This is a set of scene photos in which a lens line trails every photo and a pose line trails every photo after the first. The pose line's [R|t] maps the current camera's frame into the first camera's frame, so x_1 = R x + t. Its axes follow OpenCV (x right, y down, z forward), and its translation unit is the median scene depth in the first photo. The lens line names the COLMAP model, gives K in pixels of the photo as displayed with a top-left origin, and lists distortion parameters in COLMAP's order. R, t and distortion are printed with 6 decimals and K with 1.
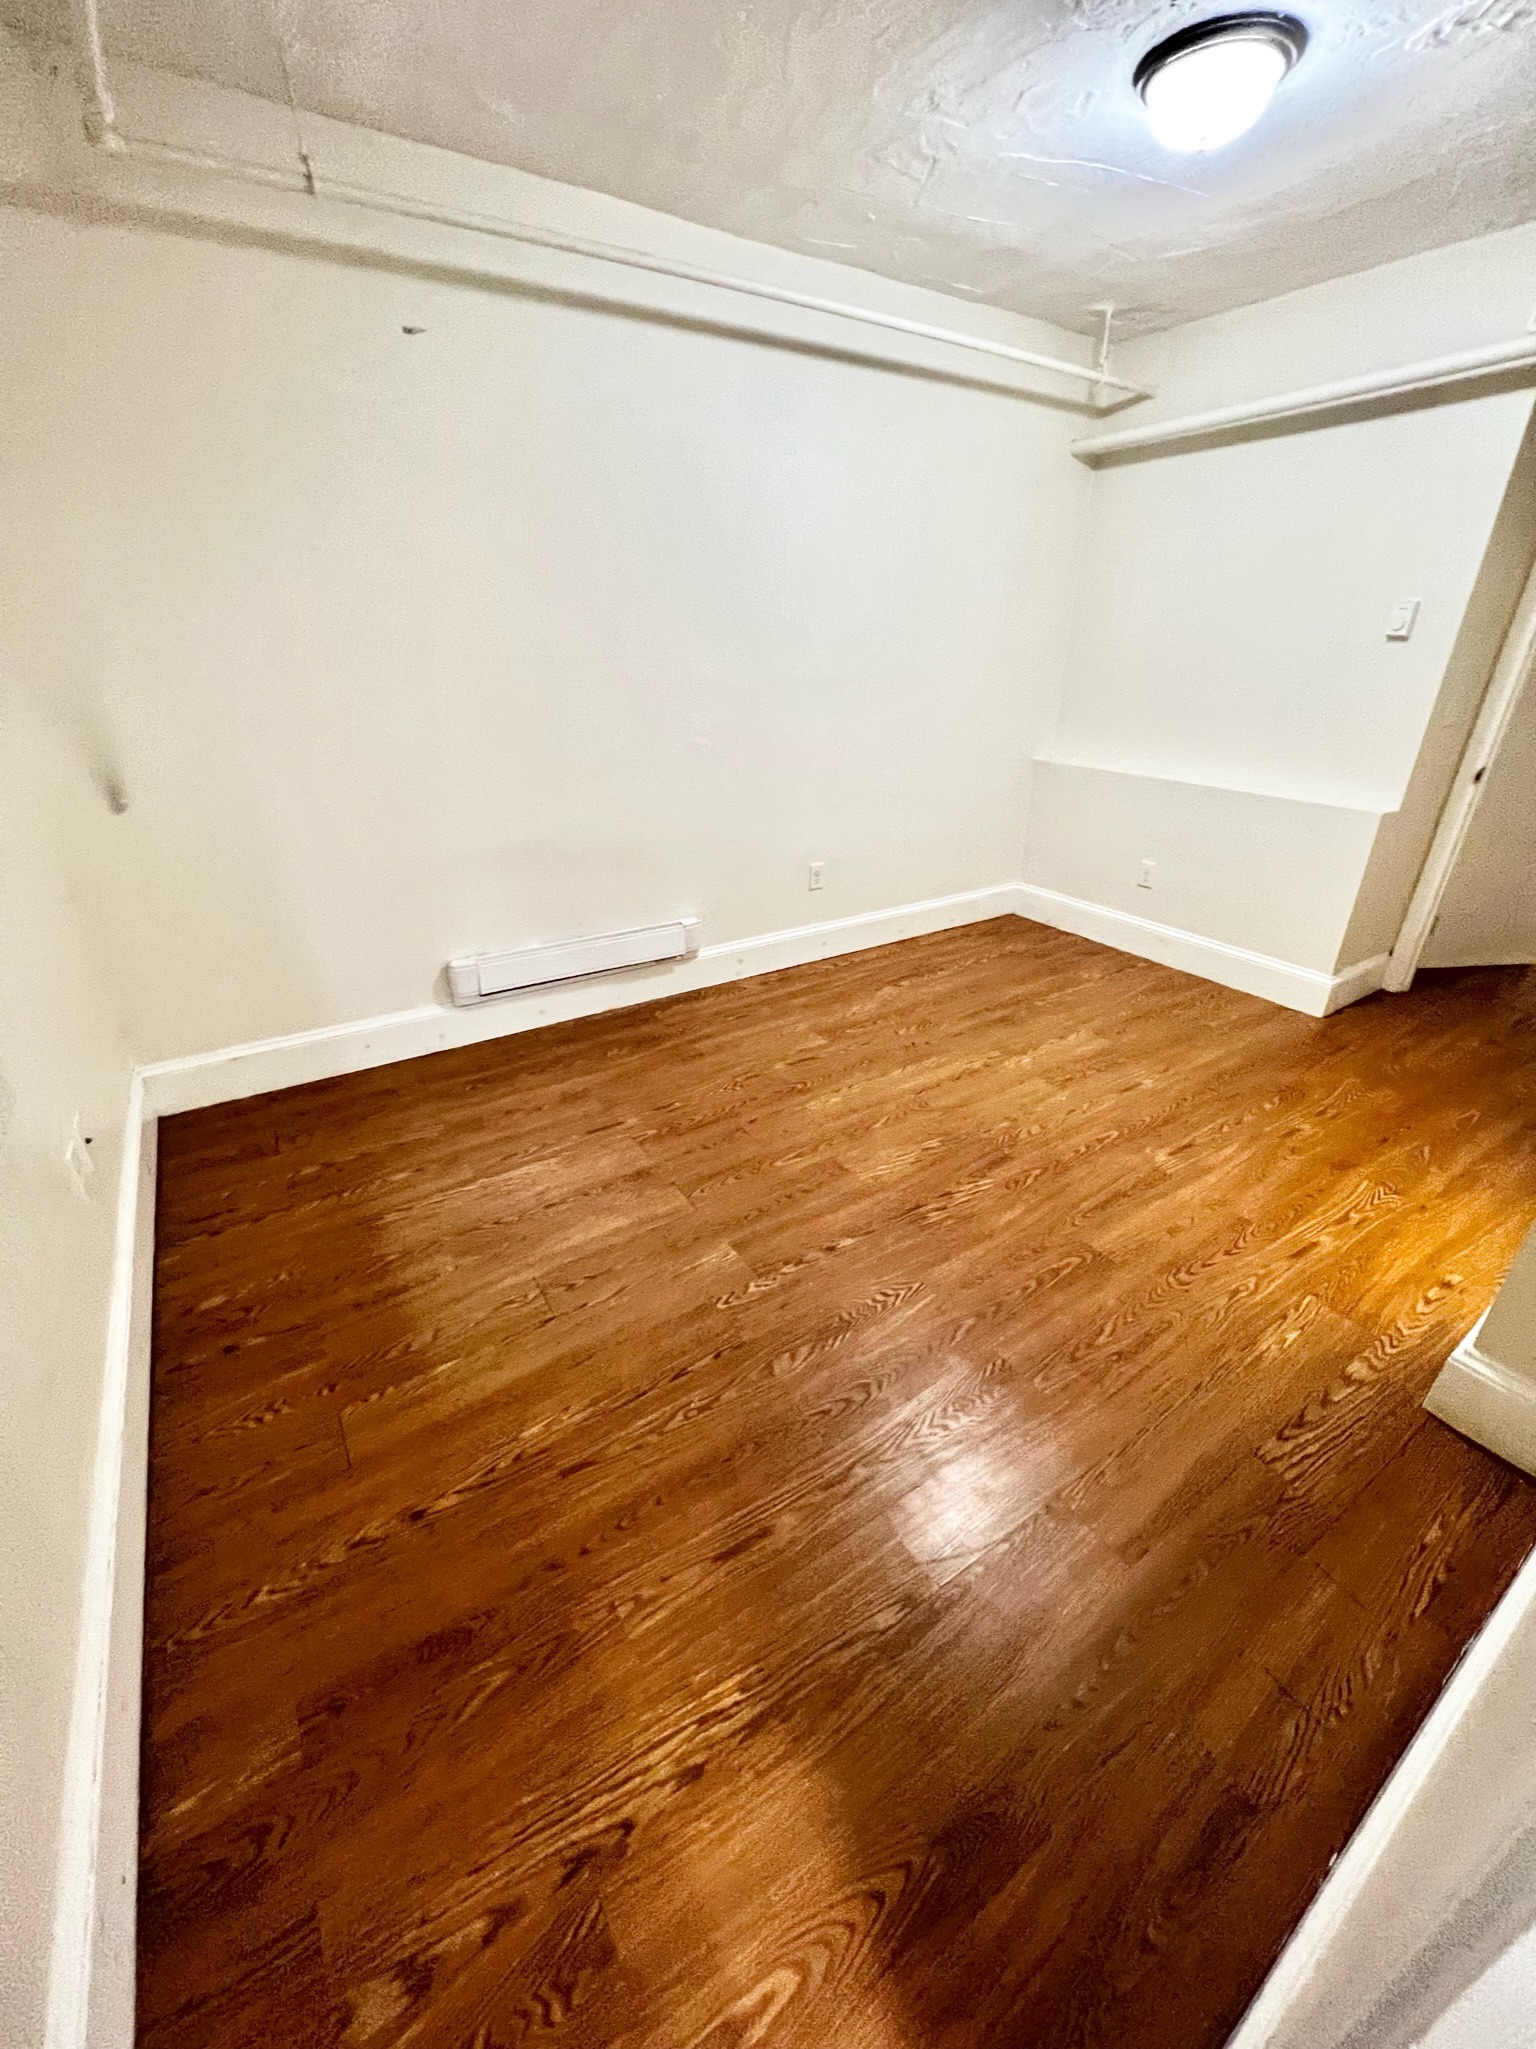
lens RADIAL K [[824.4, 0, 768.0], [0, 824.4, 1024.5], [0, 0, 1]] dist [0.001394, 0.000142]
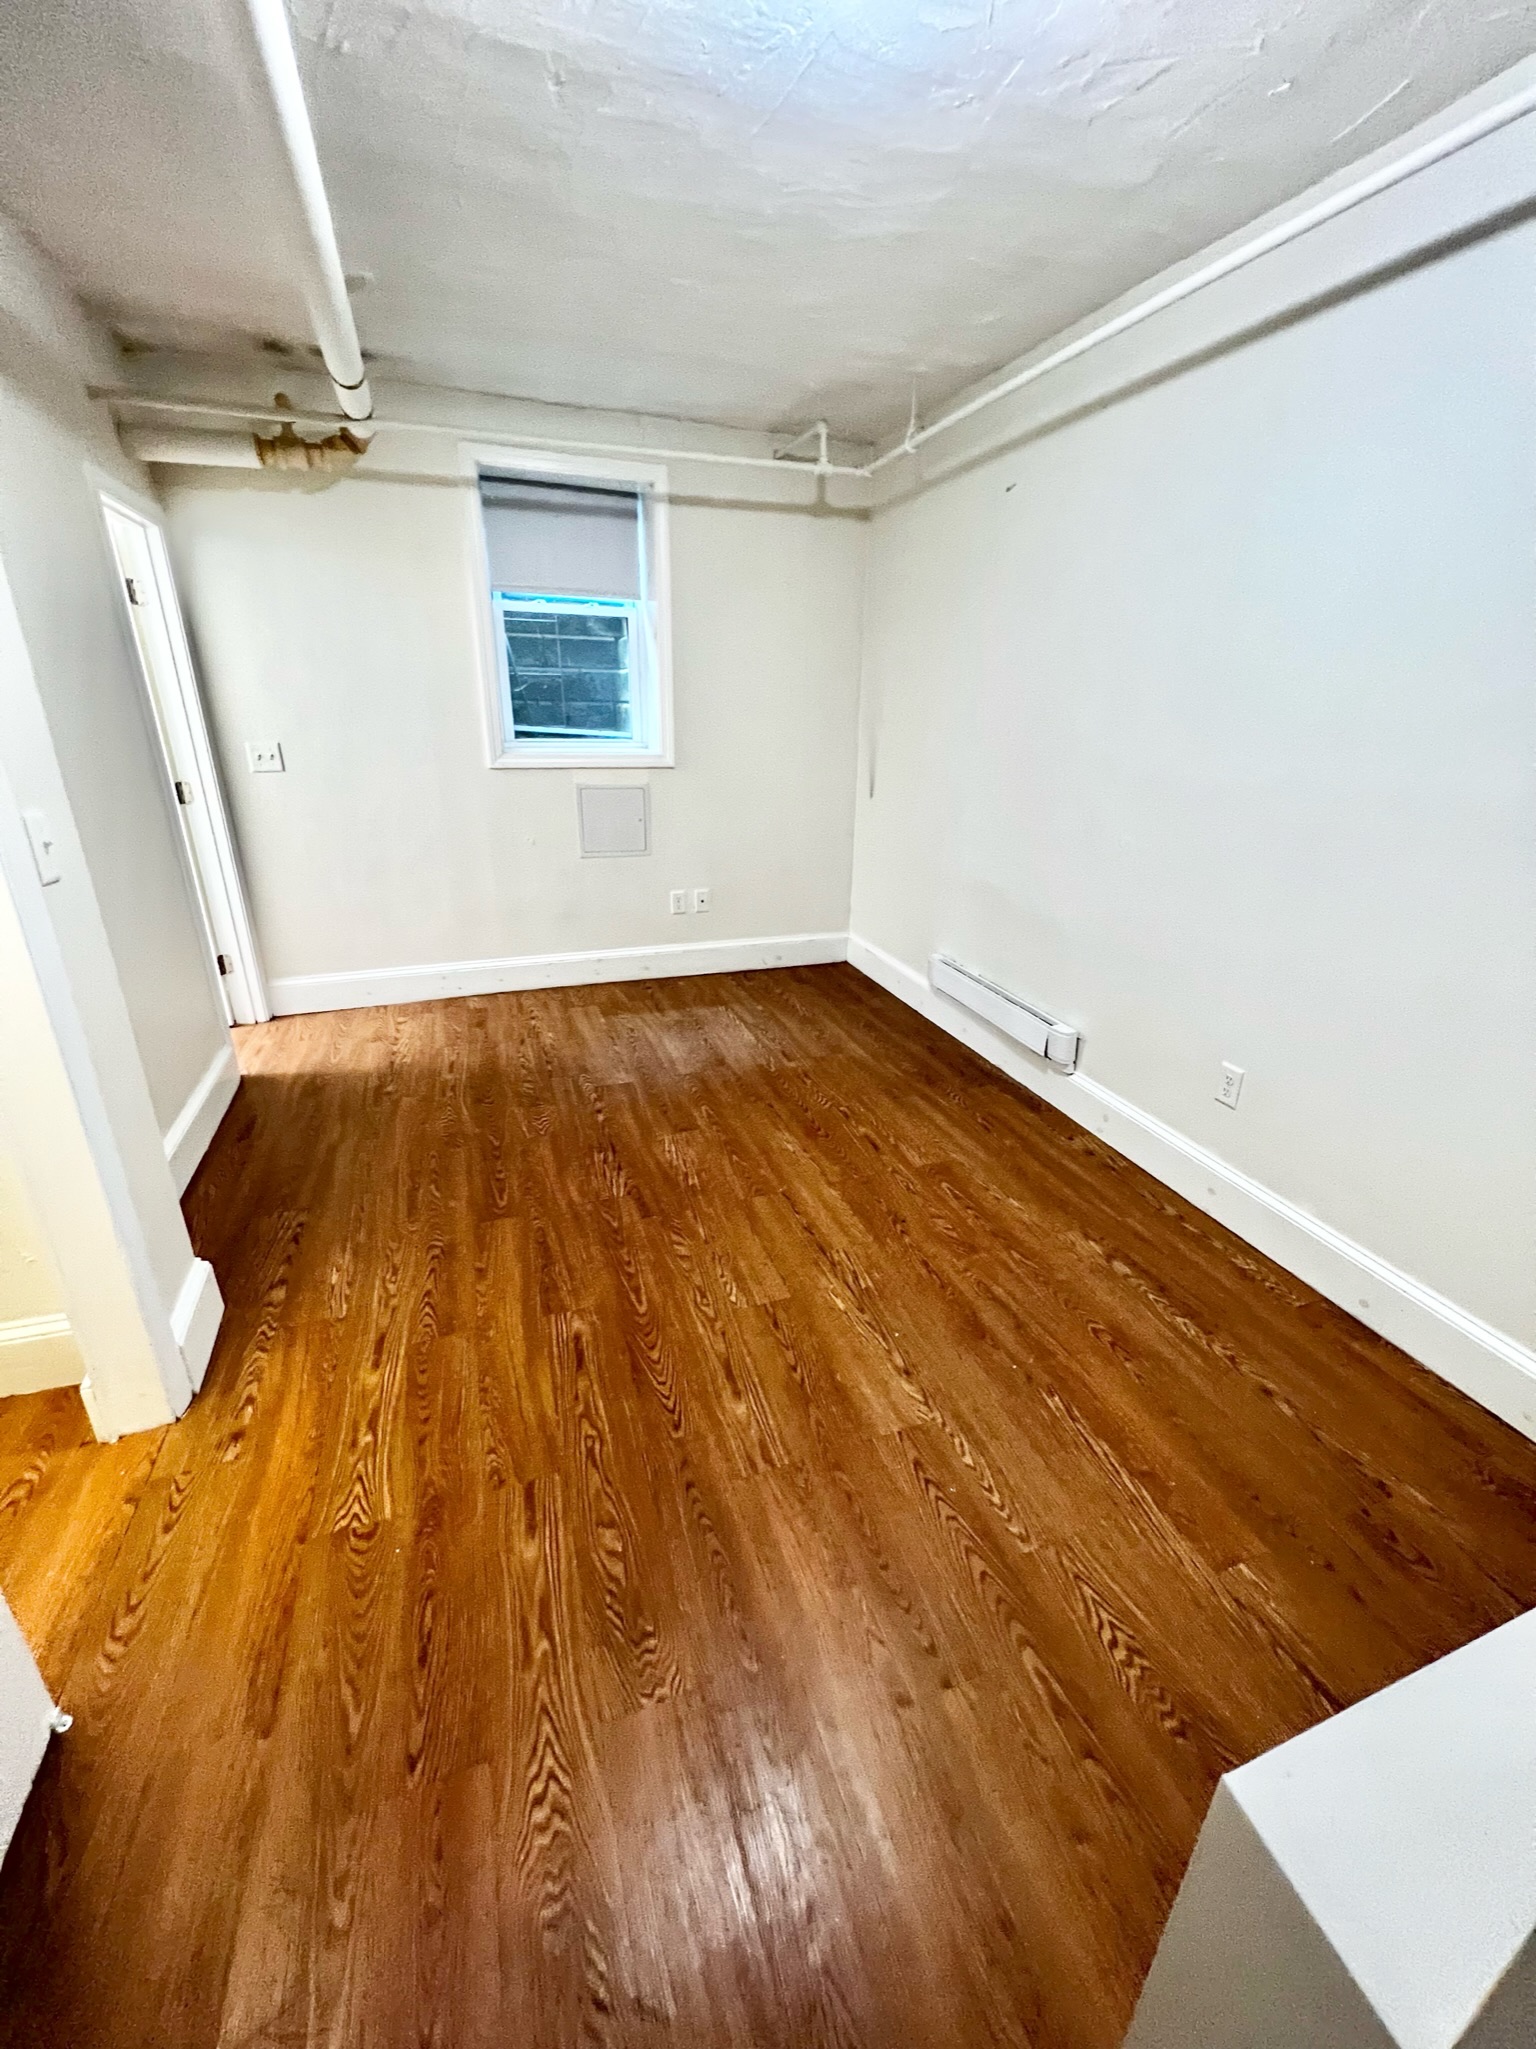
lens RADIAL K [[816.2, 0, 768.0], [0, 816.2, 1024.5], [0, 0, 1]] dist [-0.002685, 0.000680]
pose [[-0.241478, 0.346689, -0.906363, 1.083860], [-0.441483, 0.792499, 0.420758, -0.503186], [0.864165, 0.501748, -0.038314, 1.075386]]
